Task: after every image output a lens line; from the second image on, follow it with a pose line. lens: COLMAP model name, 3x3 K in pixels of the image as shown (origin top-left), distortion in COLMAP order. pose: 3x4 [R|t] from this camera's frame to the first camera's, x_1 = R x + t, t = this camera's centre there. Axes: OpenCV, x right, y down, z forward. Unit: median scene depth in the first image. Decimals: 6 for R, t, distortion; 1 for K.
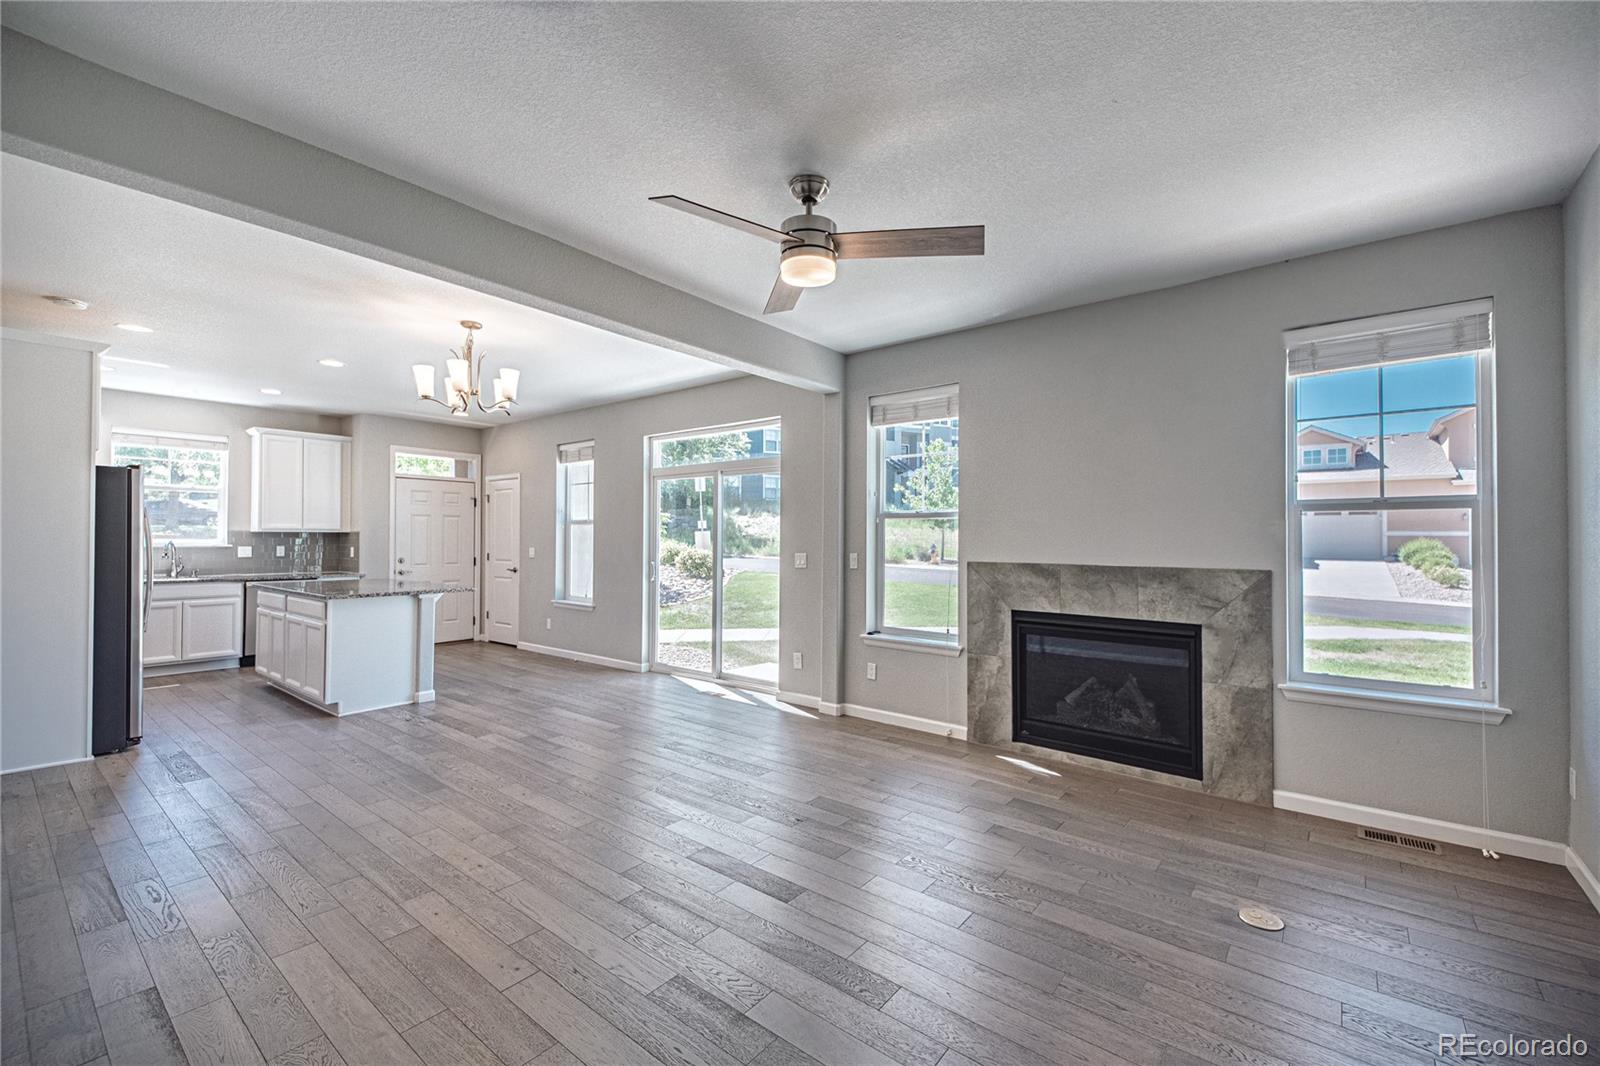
lens RADIAL K [[660.2, 0, 814.1], [0, 660.2, 532.6], [0, 0, 1]] dist [0.018709, -0.000513]
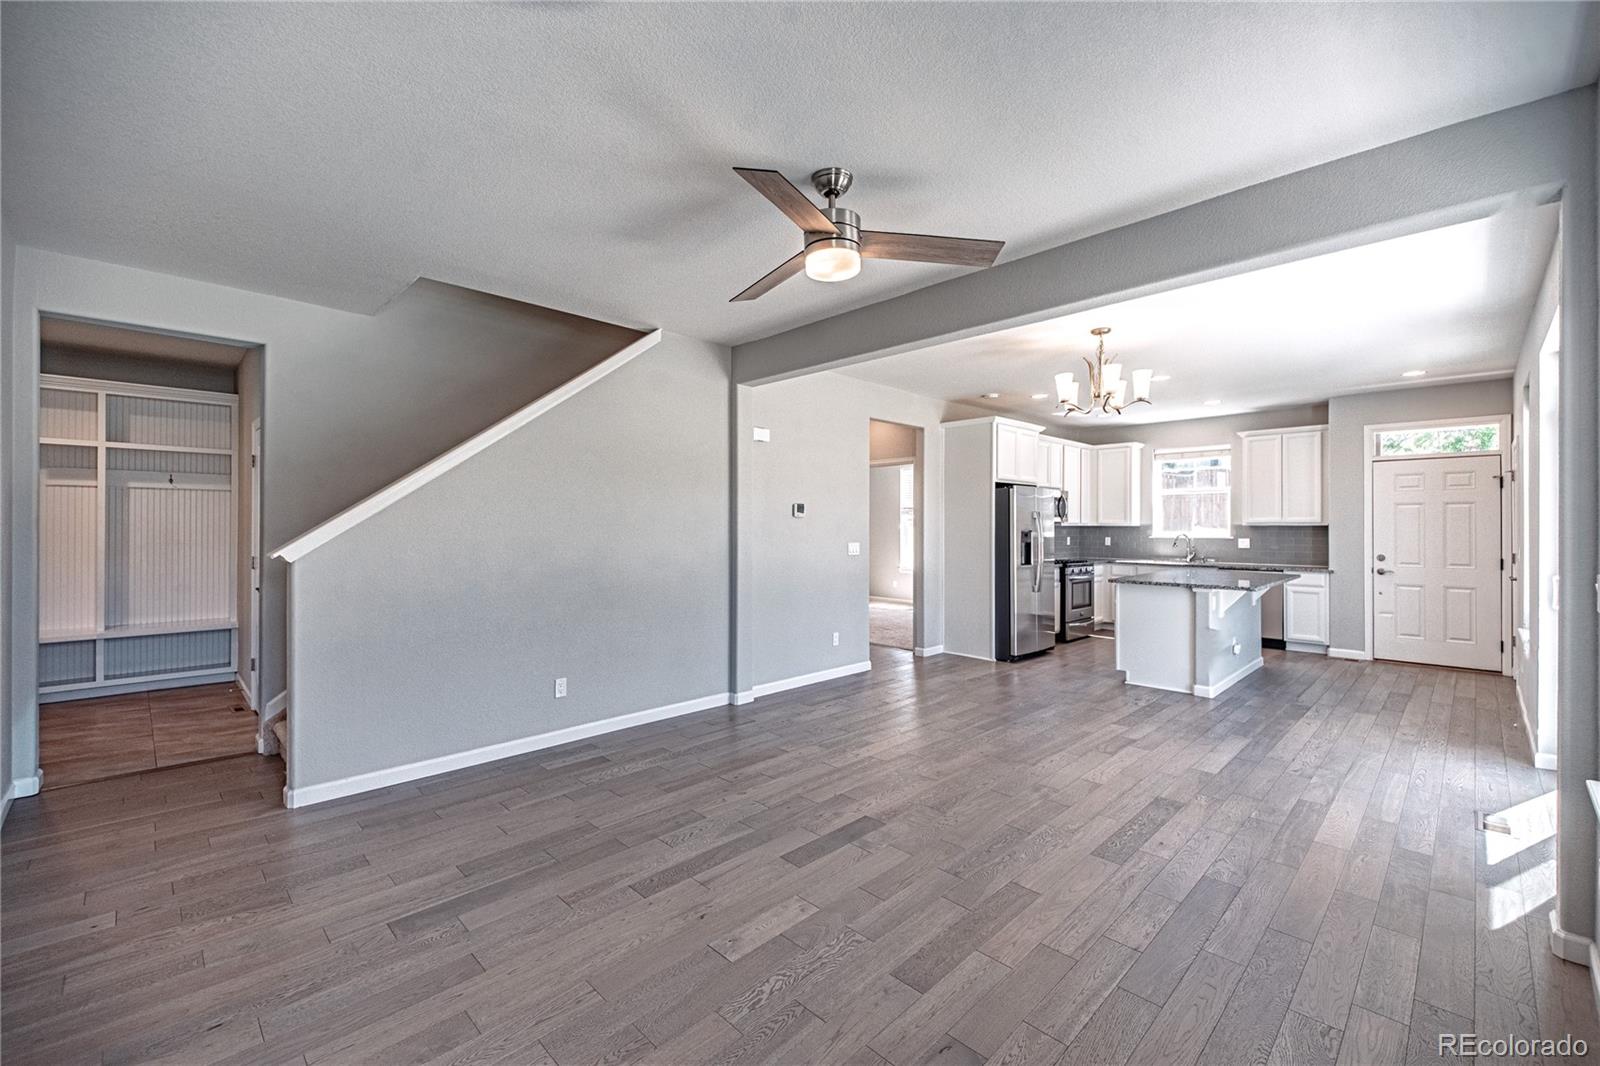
lens RADIAL K [[665.2, 0, 797.3], [0, 665.2, 523.6], [0, 0, 1]] dist [0.021200, -0.000422]
pose [[-0.124789, -0.007027, -0.992158, 0.645853], [0.005340, 0.999956, -0.007754, 0.000487], [0.992169, -0.006266, -0.124746, 0.698295]]
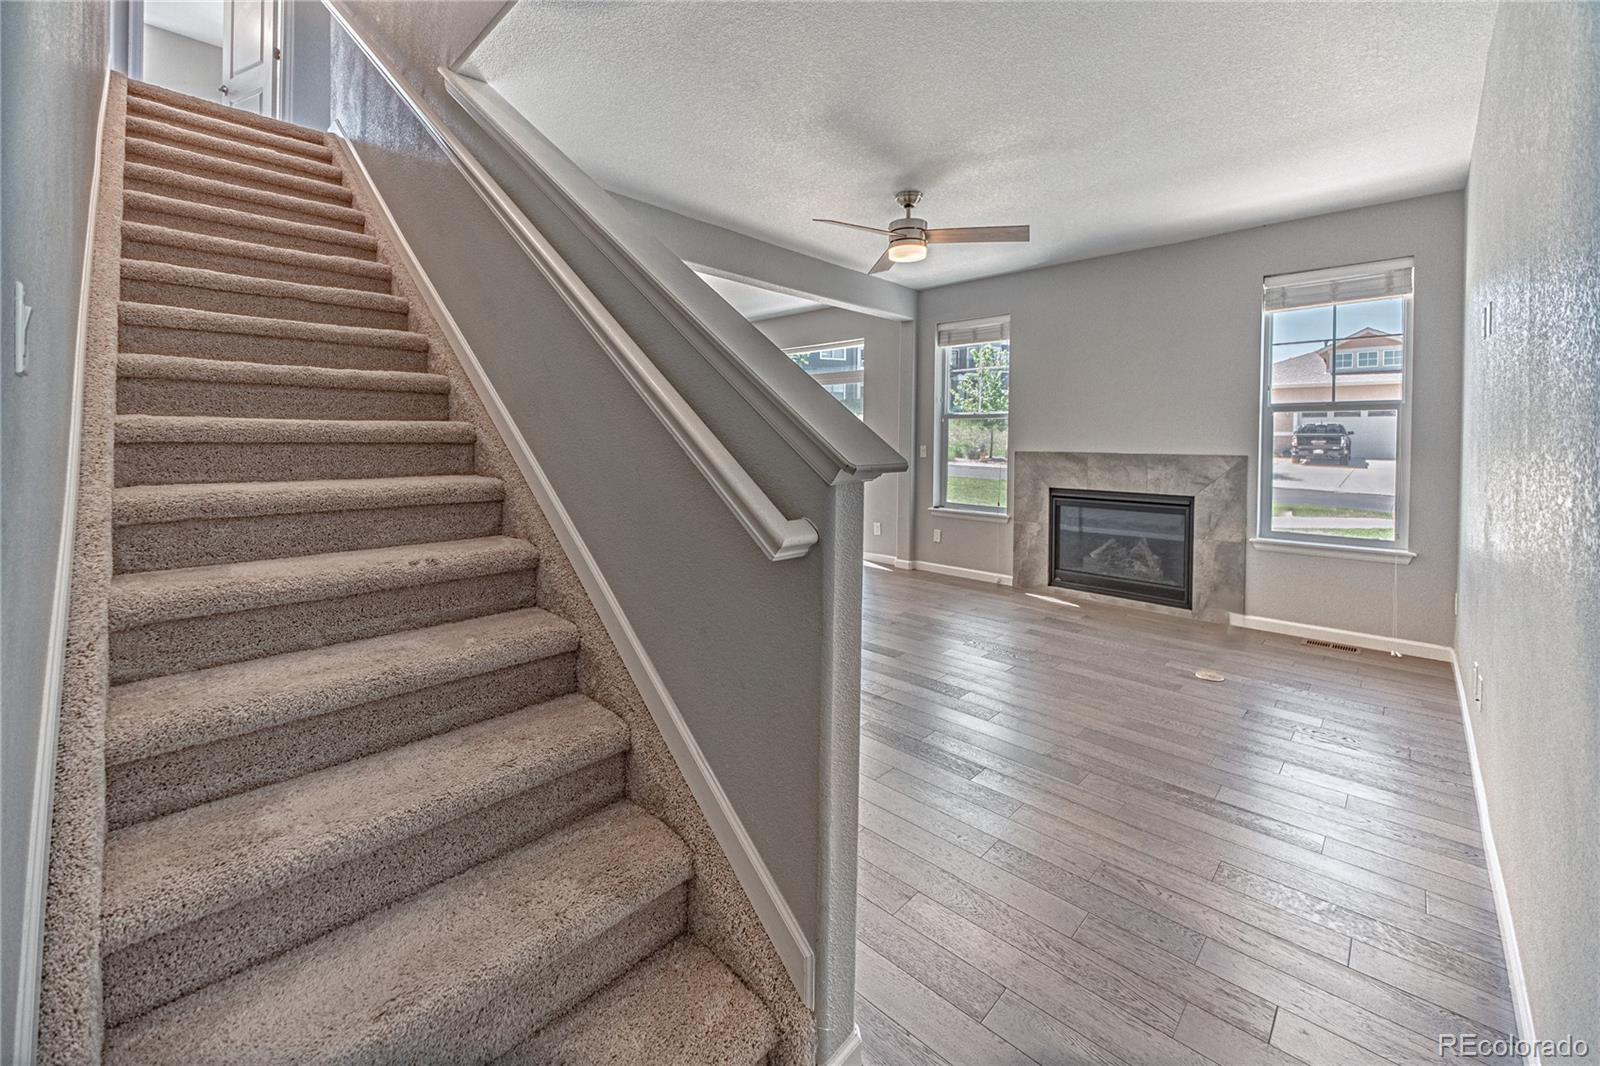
lens RADIAL K [[652.1, 0, 763.6], [0, 652.1, 457.2], [0, 0, 1]] dist [0.000859, -0.000118]
pose [[0.990093, 0.005973, -0.140284, -0.087410], [-0.001086, 0.999391, 0.034888, 0.012218], [0.140407, -0.034390, 0.989496, -0.381559]]
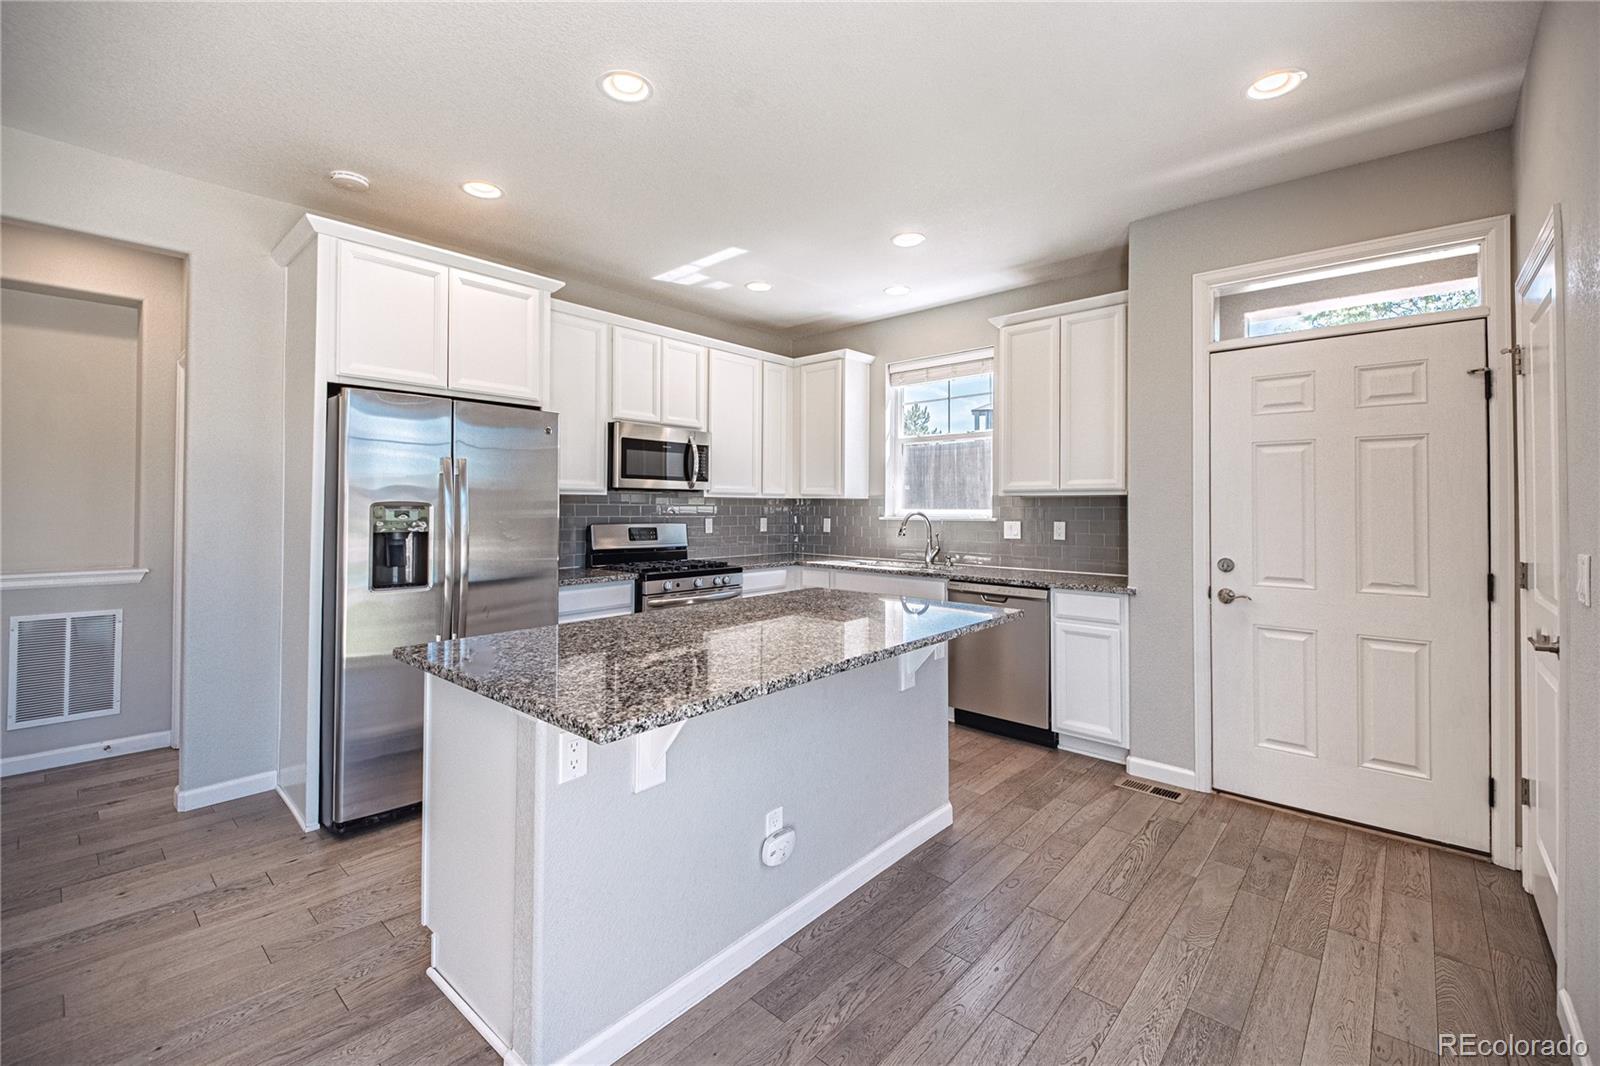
lens RADIAL K [[652.7, 0, 802.3], [0, 652.7, 501.0], [0, 0, 1]] dist [0.010440, -0.000164]
pose [[-0.076244, -0.011991, -0.997017, -0.438075], [0.003575, 0.999918, -0.012299, 0.016114], [0.997083, -0.004502, -0.076195, 1.513403]]
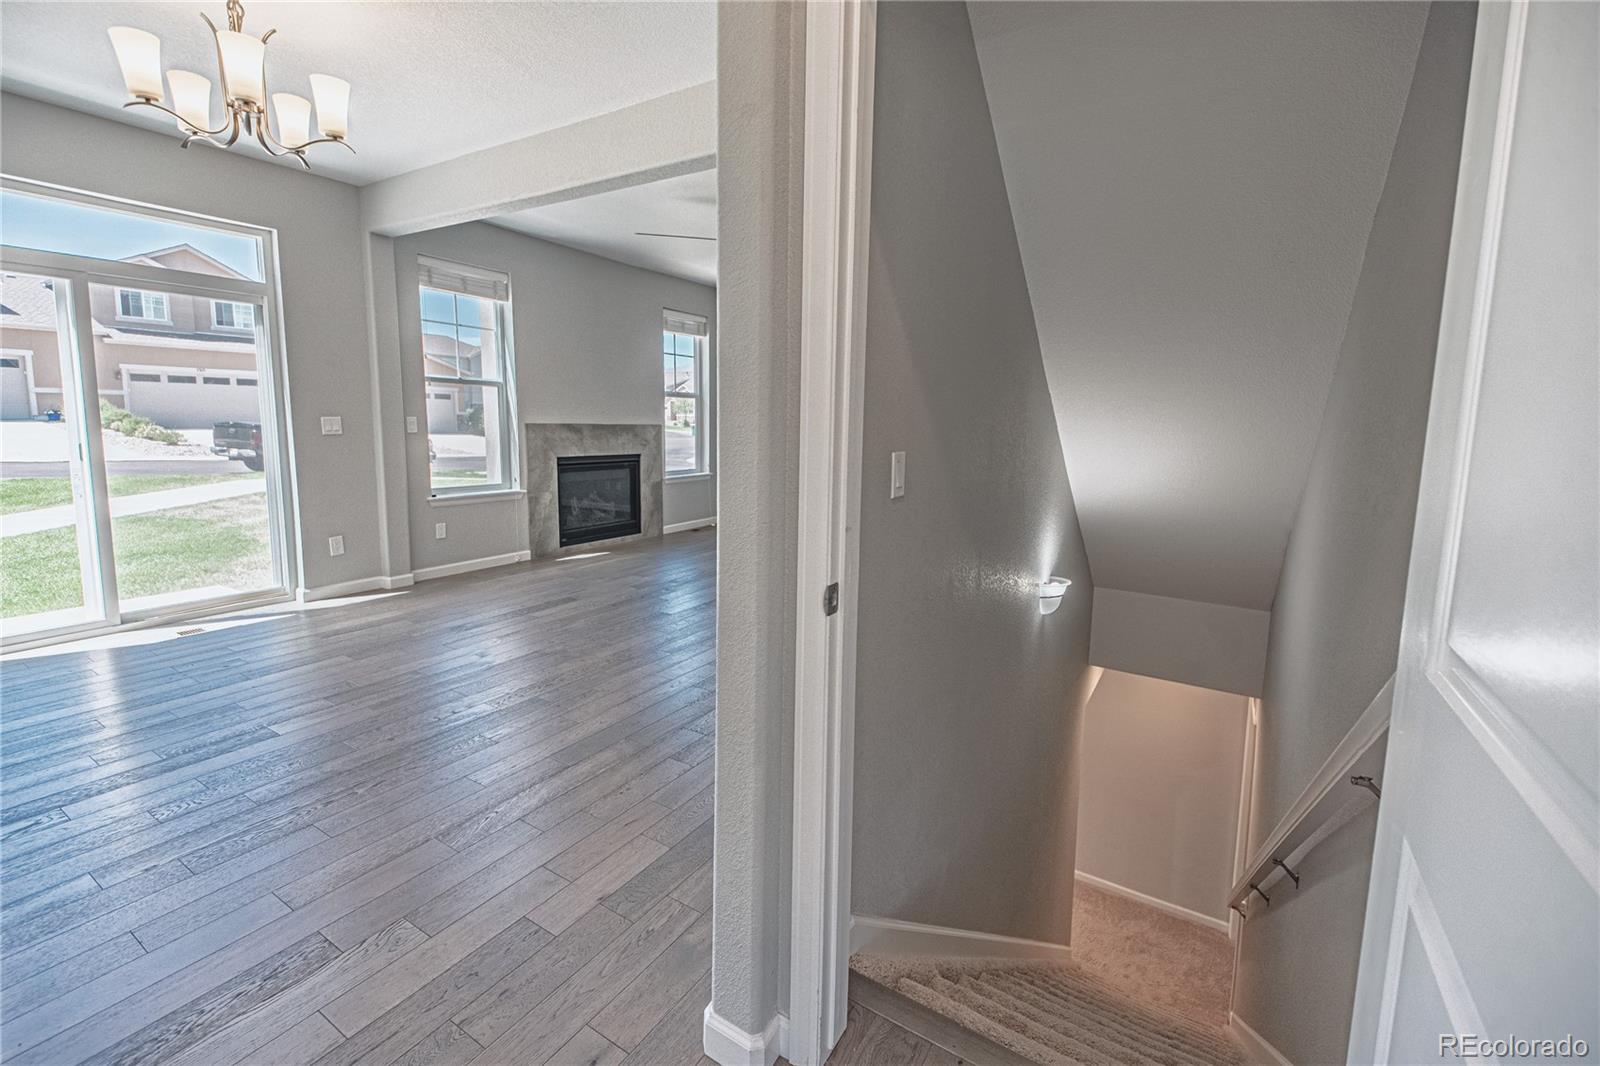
lens RADIAL K [[660.0, 0, 815.4], [0, 660.0, 498.0], [0, 0, 1]] dist [0.002421, -0.006013]
pose [[-0.130336, -0.124148, 0.983666, -1.207183], [-0.032332, 0.992134, 0.120933, 0.016427], [-0.990943, -0.016042, -0.133325, 0.664304]]
